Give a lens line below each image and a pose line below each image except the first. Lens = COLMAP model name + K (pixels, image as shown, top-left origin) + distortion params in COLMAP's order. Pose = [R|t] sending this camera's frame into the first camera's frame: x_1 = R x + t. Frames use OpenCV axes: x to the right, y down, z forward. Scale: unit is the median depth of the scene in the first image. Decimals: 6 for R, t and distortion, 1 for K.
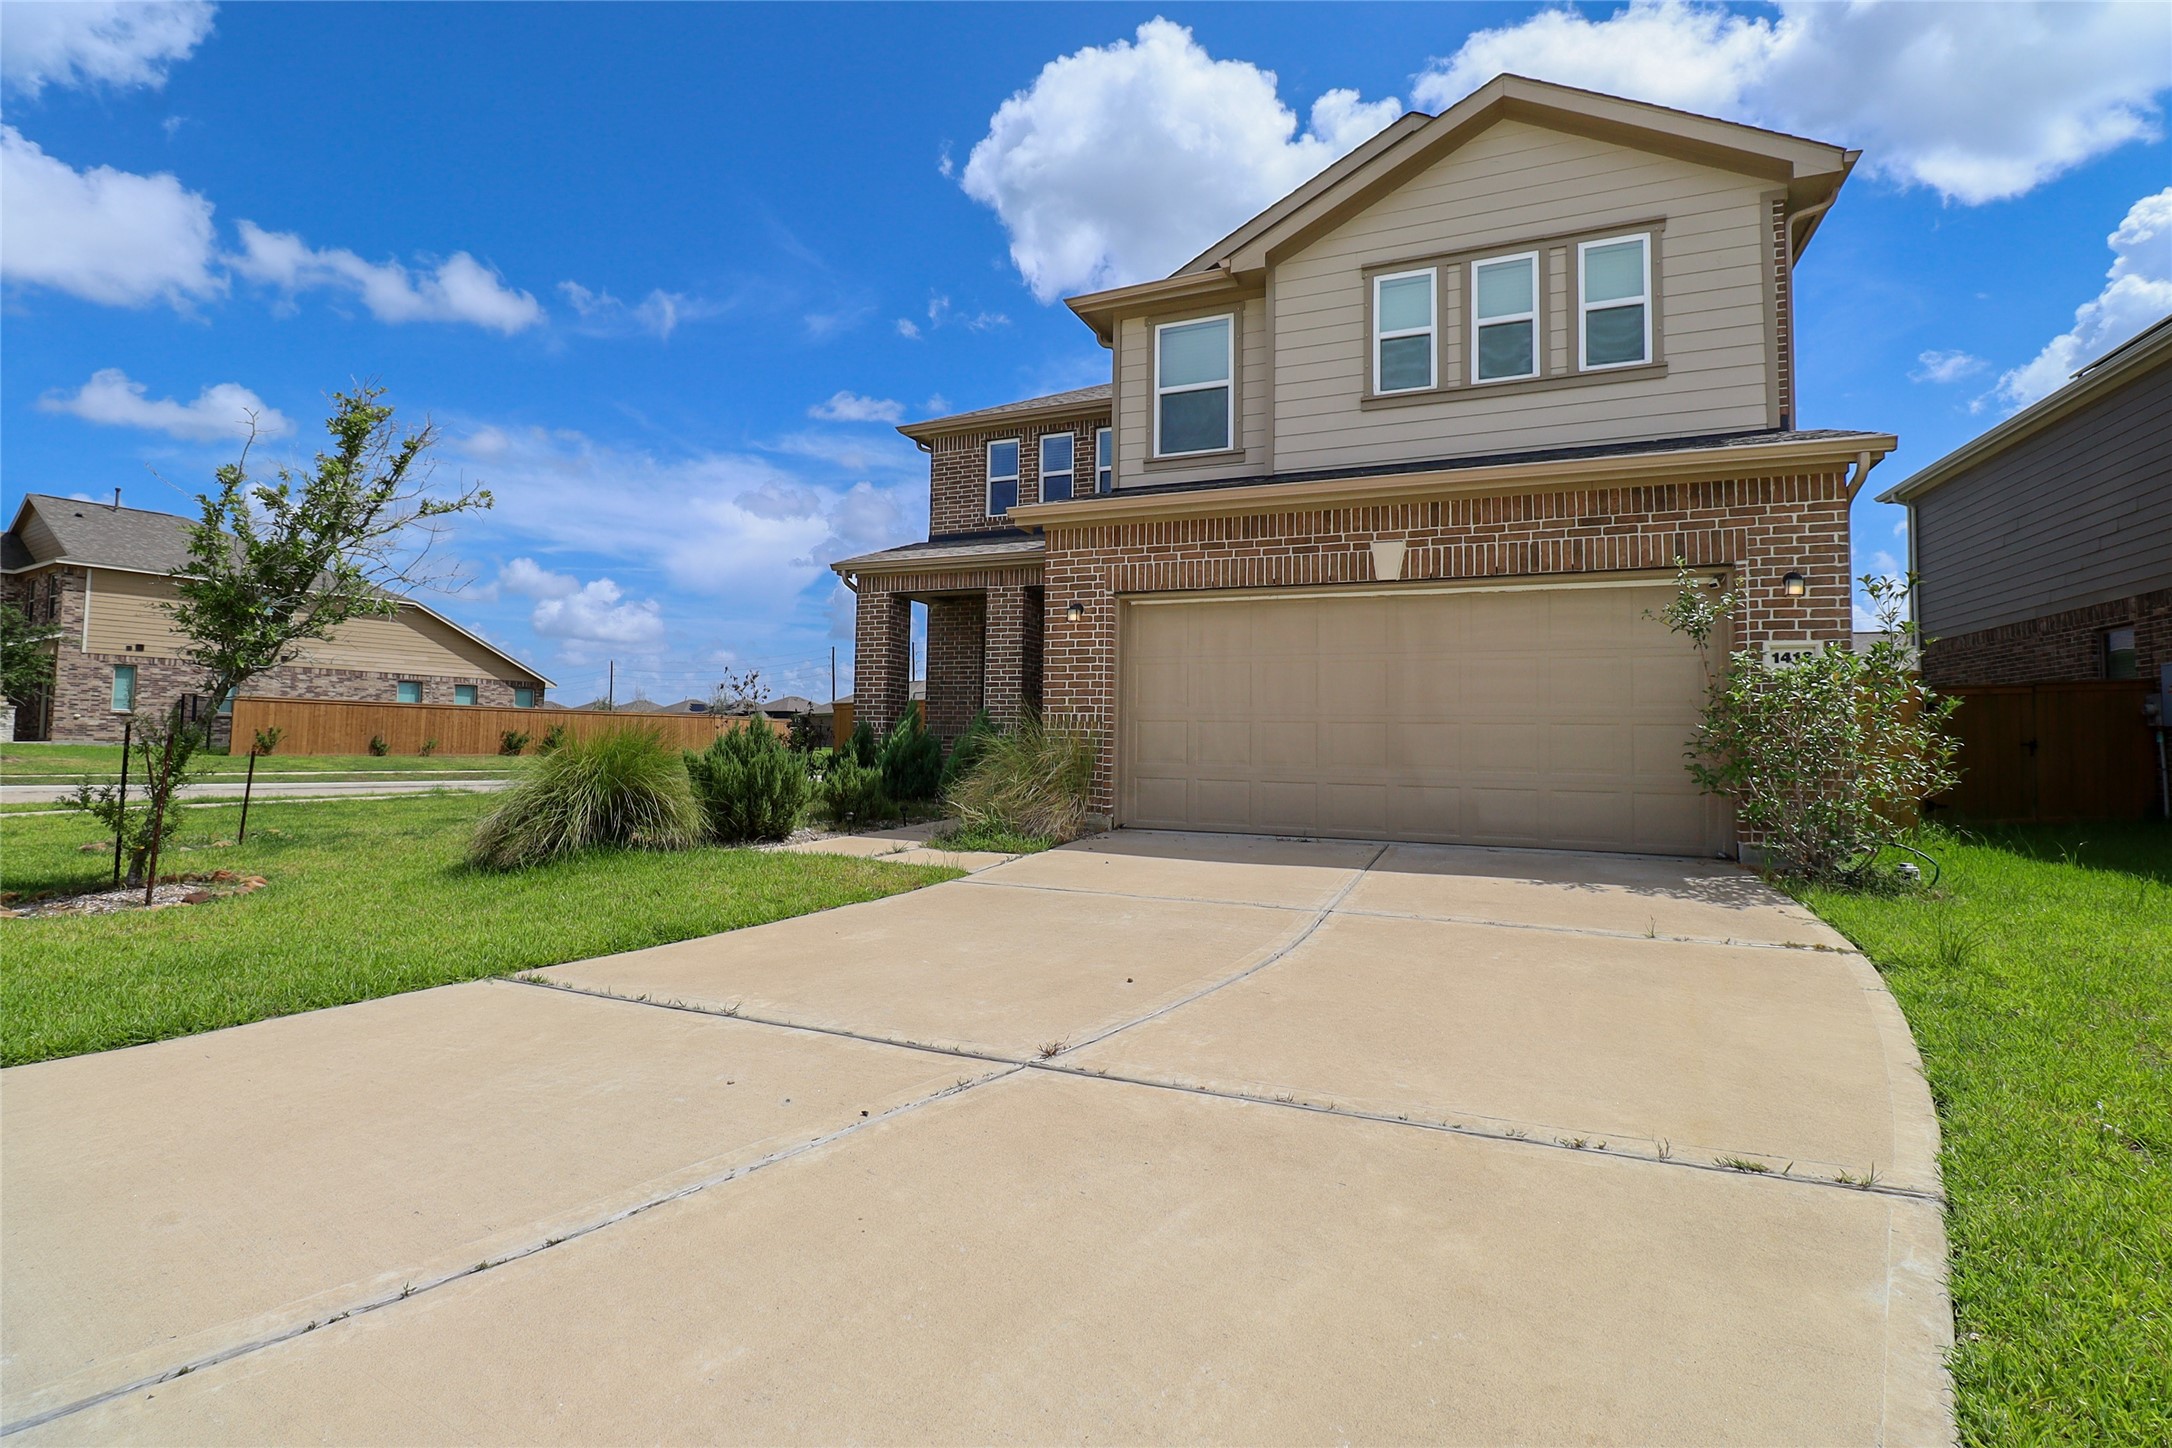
lens RADIAL K [[996.6, 0, 1095.6], [0, 996.6, 693.9], [0, 0, 1]] dist [-0.001377, -0.013631]
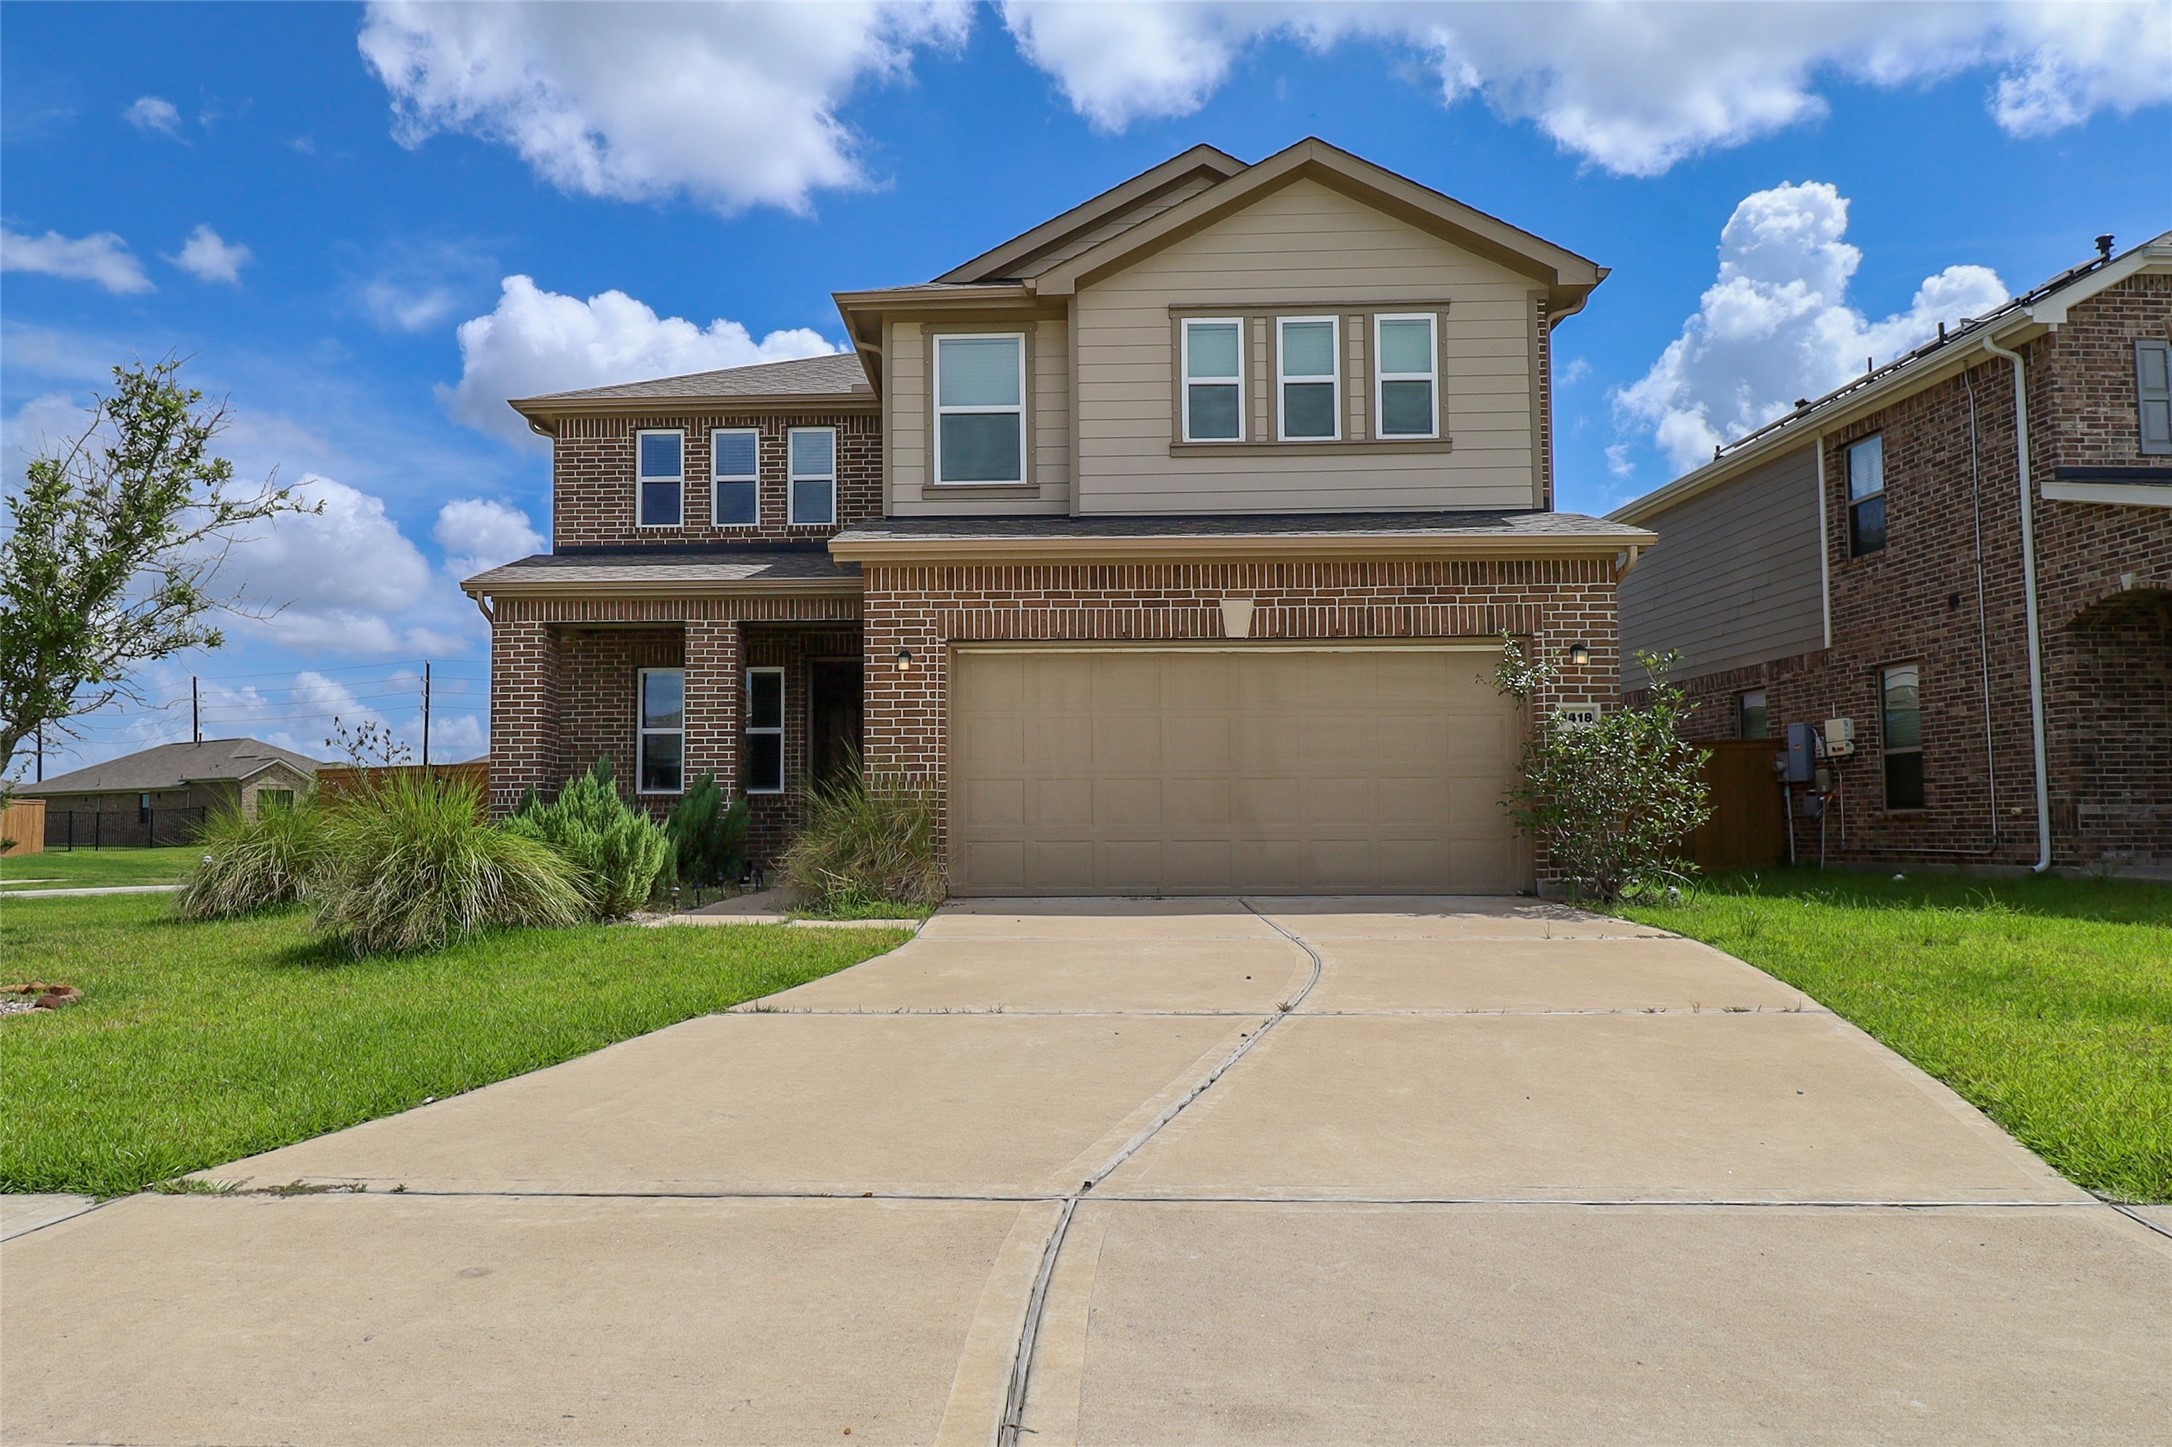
lens RADIAL K [[1332.4, 0, 1087.1], [0, 1332.4, 750.5], [0, 0, 1]] dist [-0.000822, 0.000000]
pose [[0.932582, -0.000436, 0.360959, -0.303058], [0.002347, 0.999985, -0.004856, 0.006168], [-0.360951, 0.005376, 0.932569, -0.187680]]
